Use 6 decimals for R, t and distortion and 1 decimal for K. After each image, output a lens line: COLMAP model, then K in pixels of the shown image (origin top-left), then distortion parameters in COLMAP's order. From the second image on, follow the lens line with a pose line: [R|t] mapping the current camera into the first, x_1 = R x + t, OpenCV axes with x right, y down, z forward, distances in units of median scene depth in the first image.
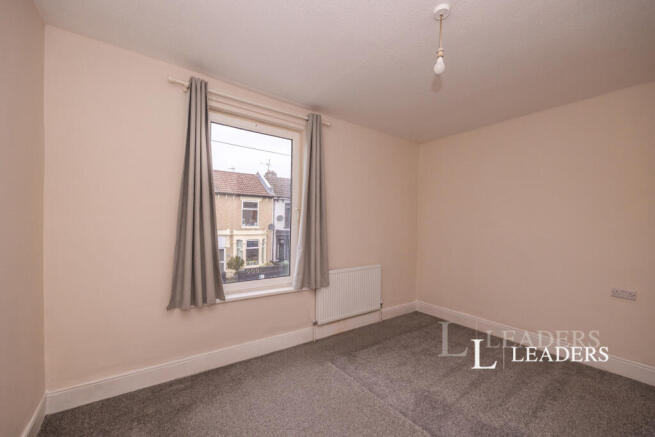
lens RADIAL K [[262.5, 0, 329.1], [0, 262.5, 222.7], [0, 0, 1]] dist [0.000516, 0.000016]
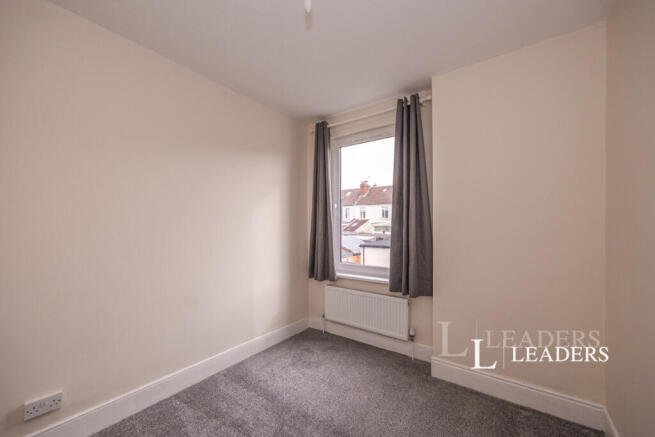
lens RADIAL K [[262.5, 0, 331.7], [0, 262.5, 221.7], [0, 0, 1]] dist [0.000516, 0.000016]
pose [[0.305251, -0.019624, -0.952070, 0.386491], [0.004395, 0.999806, -0.019199, 0.007300], [0.952262, 0.001676, 0.305279, 0.274853]]
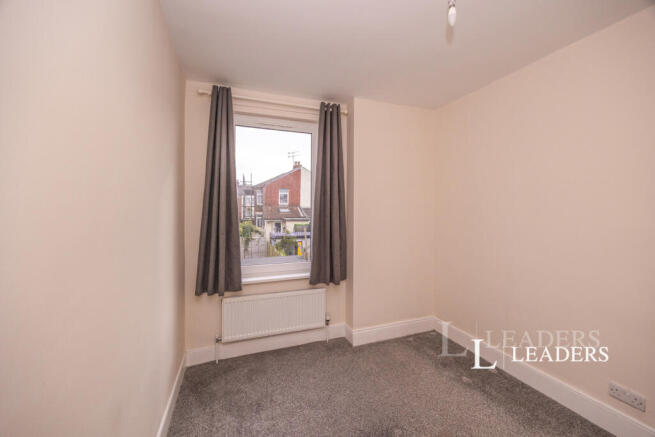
lens RADIAL K [[249.0, 0, 315.8], [0, 249.0, 209.1], [0, 0, 1]] dist [-0.011046, -0.000032]
pose [[0.955449, -0.023305, -0.294235, 0.184861], [0.016212, 0.999517, -0.026523, 0.000647], [0.294711, 0.020571, 0.955365, 0.134907]]
